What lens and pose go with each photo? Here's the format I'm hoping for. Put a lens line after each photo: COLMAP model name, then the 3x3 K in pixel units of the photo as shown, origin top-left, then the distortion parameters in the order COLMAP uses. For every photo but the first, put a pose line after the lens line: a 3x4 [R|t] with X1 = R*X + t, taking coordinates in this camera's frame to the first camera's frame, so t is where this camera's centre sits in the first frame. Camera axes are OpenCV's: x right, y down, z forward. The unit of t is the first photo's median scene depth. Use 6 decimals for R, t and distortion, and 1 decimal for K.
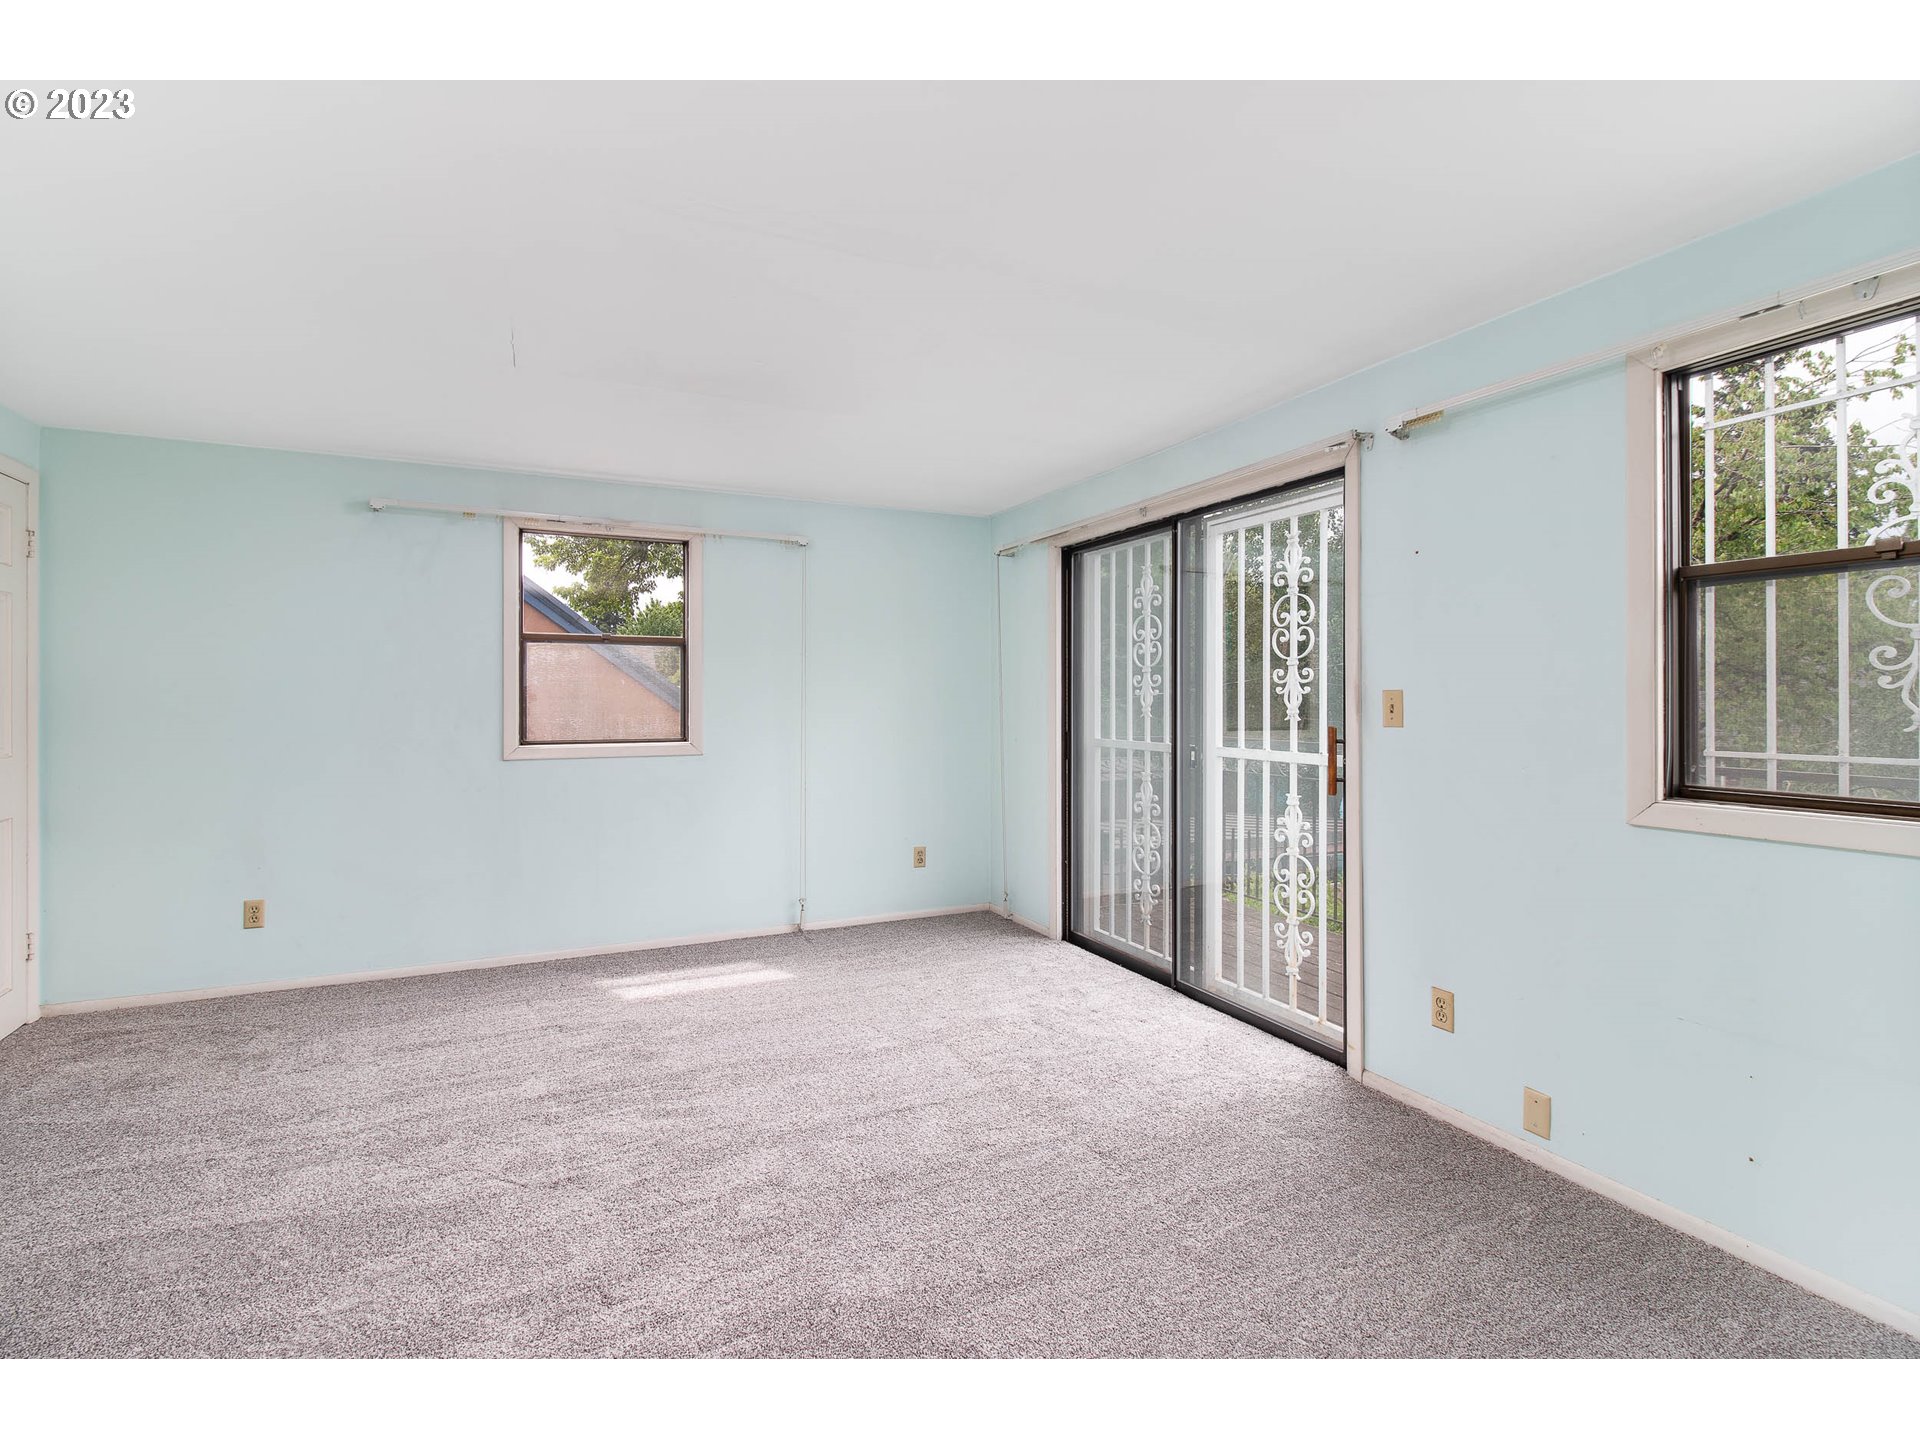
lens RADIAL K [[897.5, 0, 964.0], [0, 897.5, 700.6], [0, 0, 1]] dist [0.023022, -0.016047]
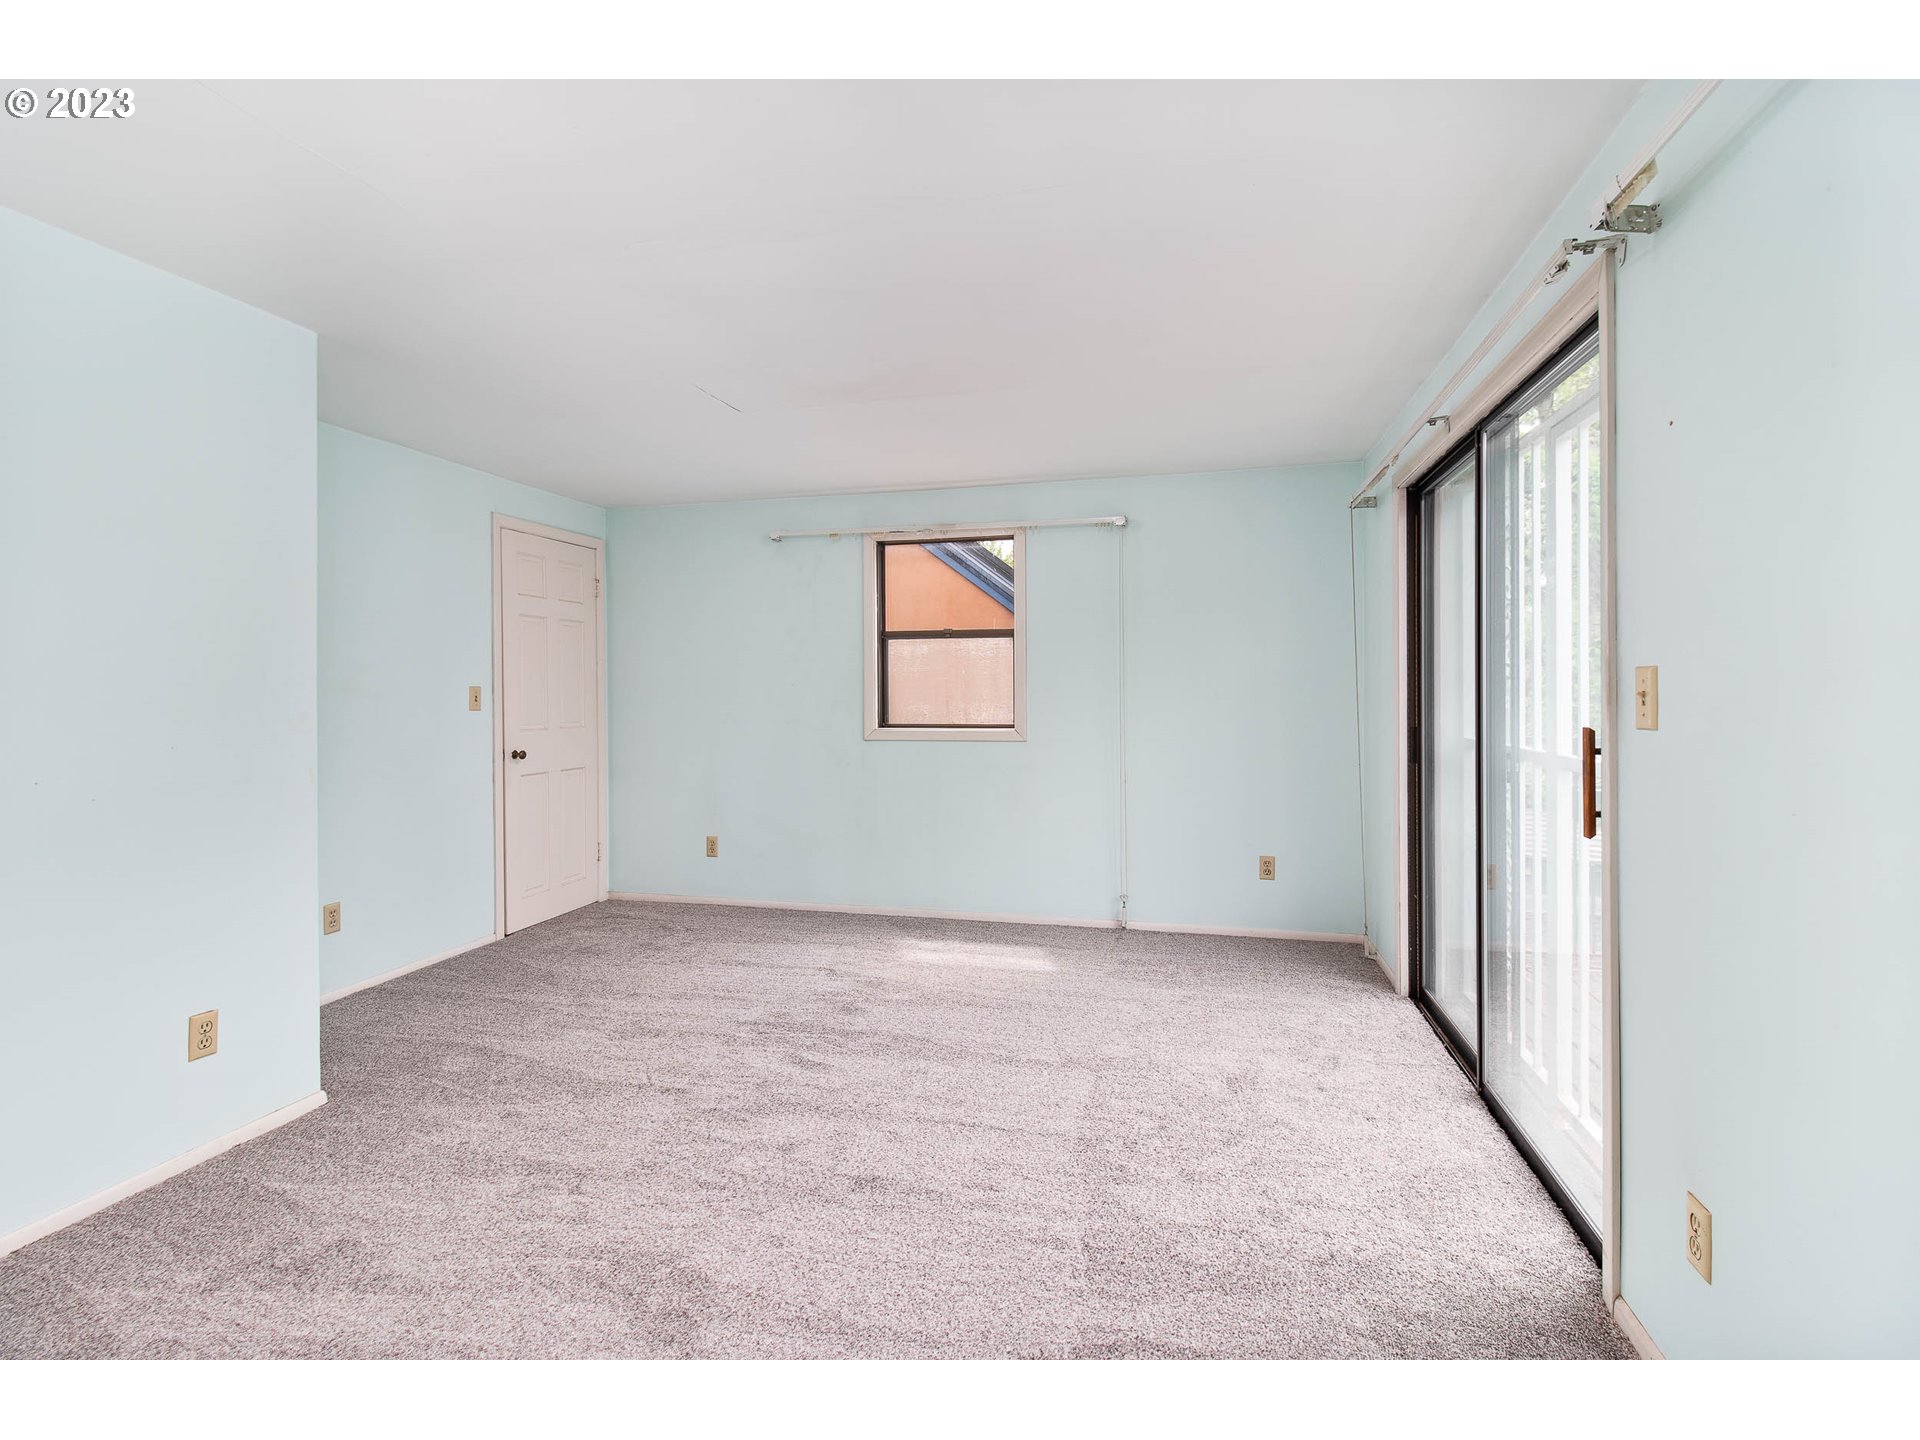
lens RADIAL K [[897.5, 0, 964.0], [0, 897.5, 700.6], [0, 0, 1]] dist [0.023022, -0.016047]
pose [[0.771122, 0.004485, -0.636672, 0.402474], [0.005826, 0.999884, 0.014099, -0.001359], [0.636661, -0.014582, 0.771006, 0.212789]]
